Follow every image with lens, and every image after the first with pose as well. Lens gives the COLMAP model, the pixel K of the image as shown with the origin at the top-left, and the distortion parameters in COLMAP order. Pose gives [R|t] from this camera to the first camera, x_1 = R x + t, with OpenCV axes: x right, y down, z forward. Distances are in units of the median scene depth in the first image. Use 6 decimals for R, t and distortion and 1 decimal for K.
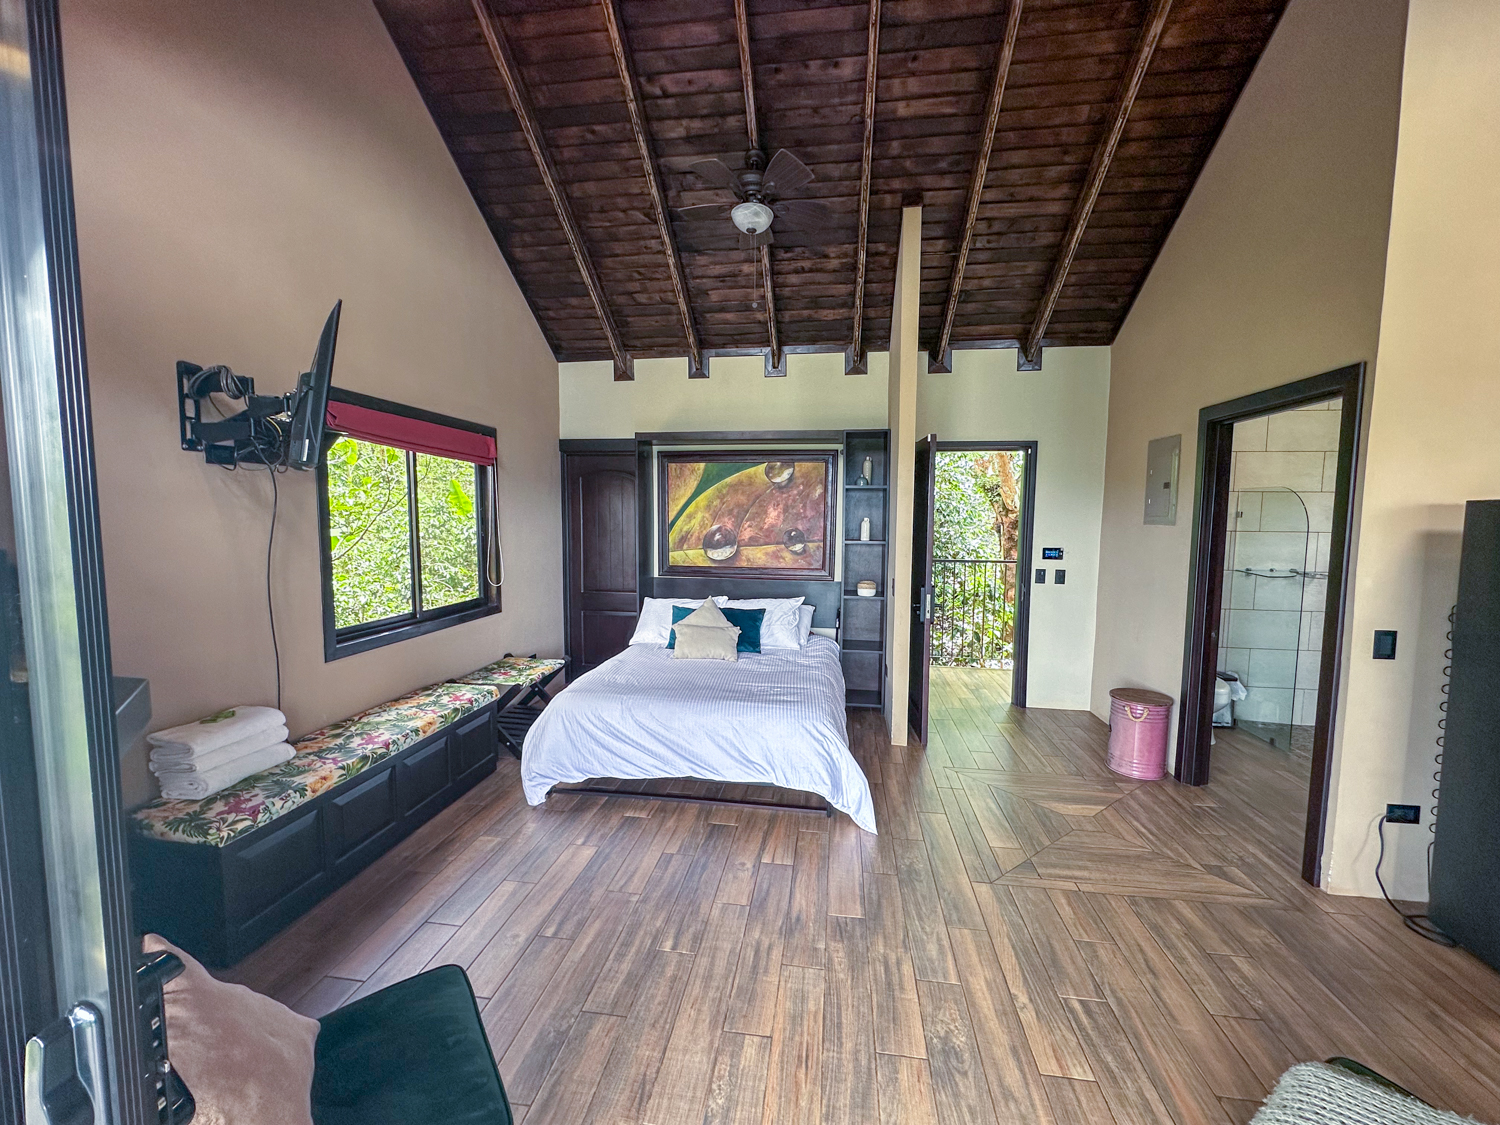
lens RADIAL K [[598.1, 0, 747.8], [0, 598.1, 564.3], [0, 0, 1]] dist [-0.004779, 0.000204]
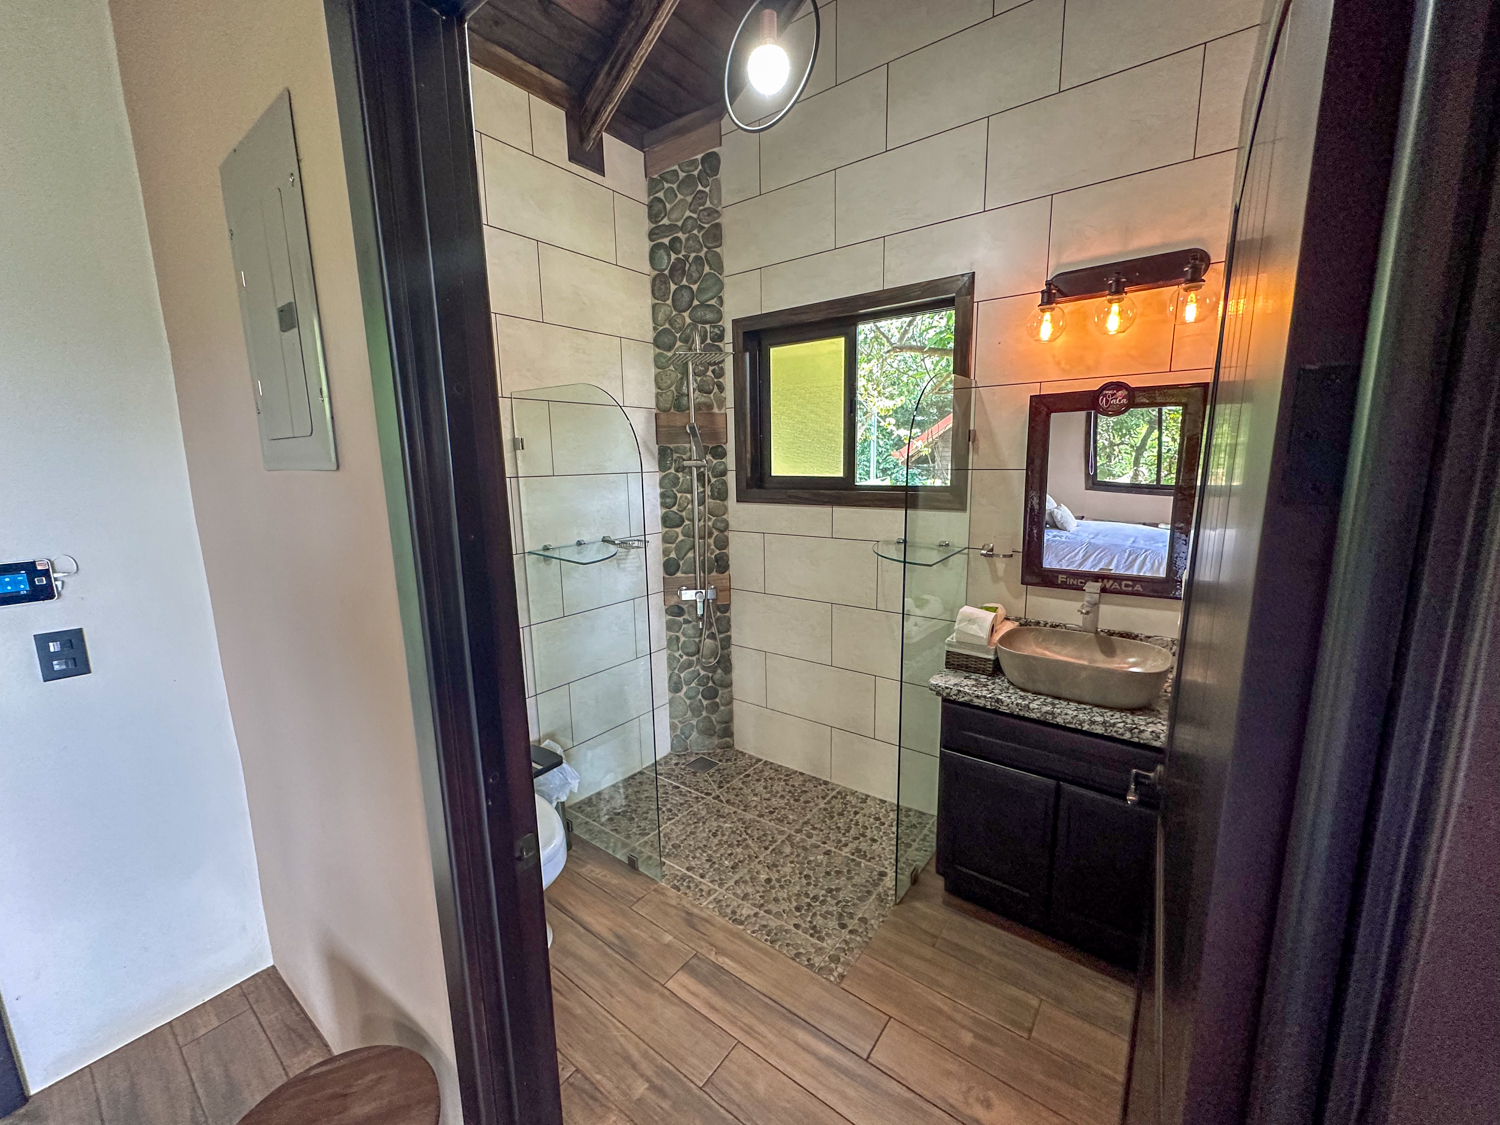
lens RADIAL K [[598.1, 0, 752.2], [0, 598.1, 562.8], [0, 0, 1]] dist [-0.004779, 0.000204]
pose [[0.473065, -0.167589, 0.864941, 0.484544], [0.095823, 0.985705, 0.138579, -0.036948], [-0.875801, 0.017324, 0.482362, 0.611243]]
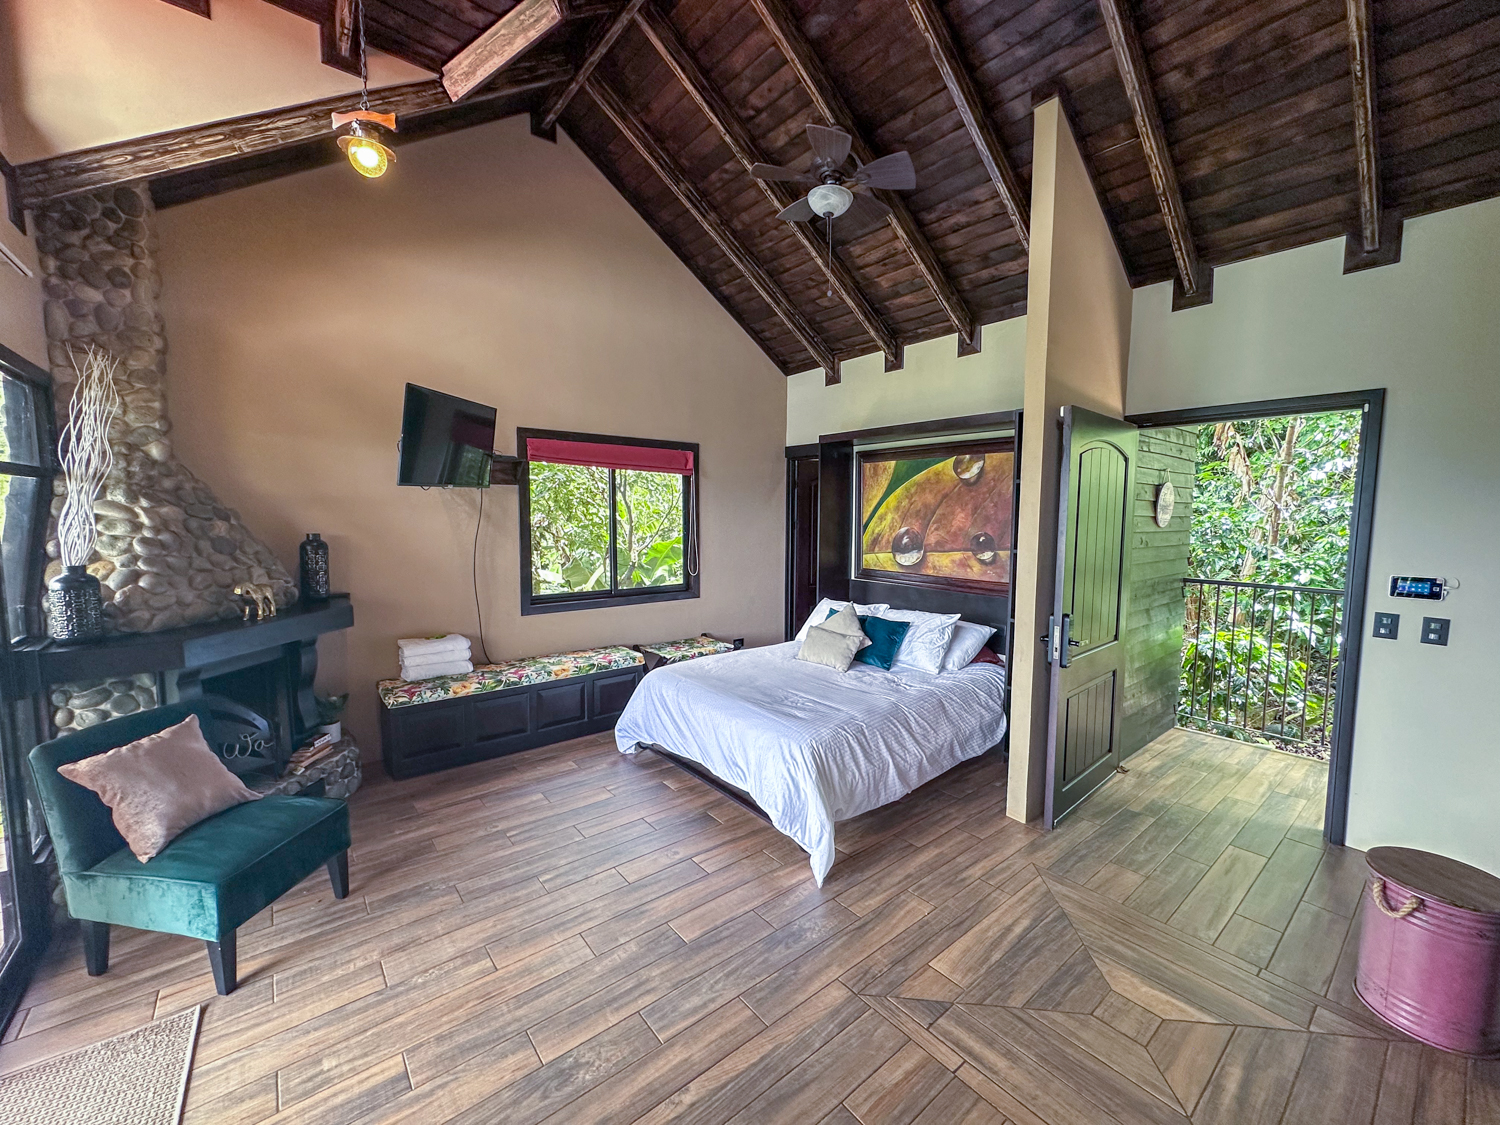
lens RADIAL K [[598.1, 0, 750.2], [0, 598.1, 563.2], [0, 0, 1]] dist [-0.004779, 0.000204]
pose [[0.735924, 0.055142, -0.674815, 0.472428], [-0.056933, 0.998188, 0.019479, -0.017978], [0.674666, 0.024084, 0.737730, 0.191851]]
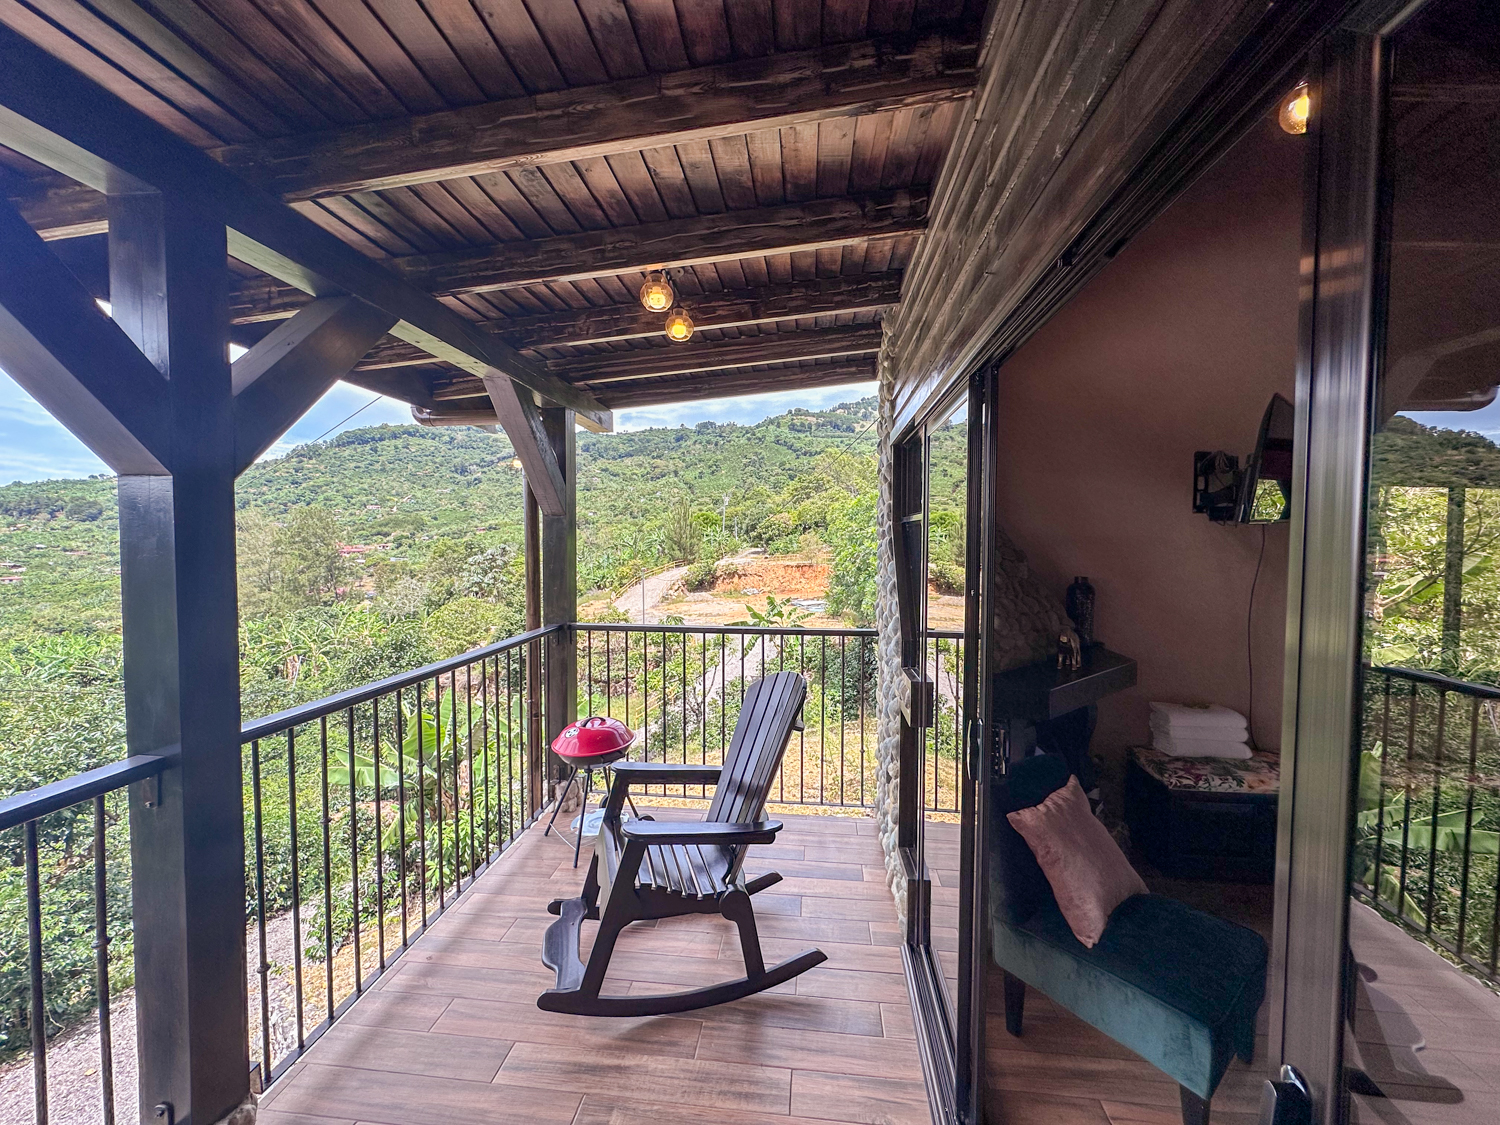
lens RADIAL K [[598.1, 0, 751.8], [0, 598.1, 565.2], [0, 0, 1]] dist [-0.004779, 0.000204]
pose [[0.039562, 0.033913, -0.998641, 0.229554], [-0.085976, 0.995833, 0.030411, -0.010345], [0.995511, 0.084656, 0.042313, -0.054023]]
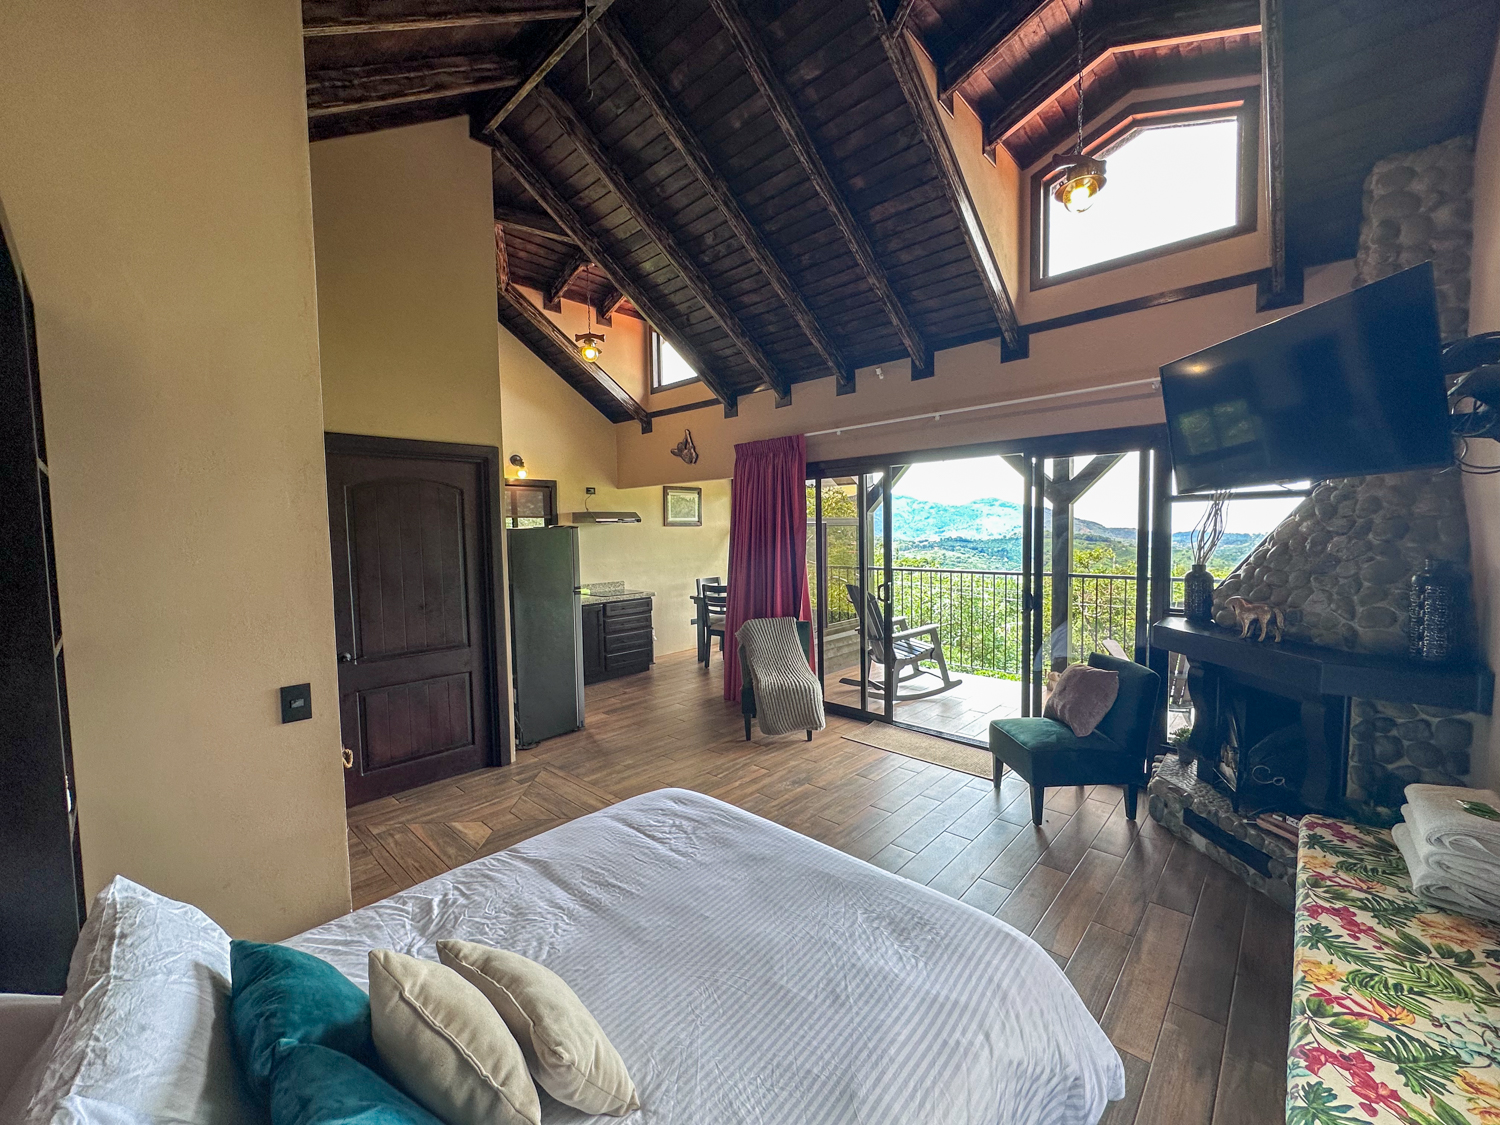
lens RADIAL K [[598.1, 0, 750.3], [0, 598.1, 566.7], [0, 0, 1]] dist [-0.004779, 0.000204]
pose [[-0.824558, -0.029181, 0.565025, -0.294872], [0.058576, 0.988899, 0.136554, -0.105040], [-0.562738, 0.145694, -0.813695, 1.111768]]
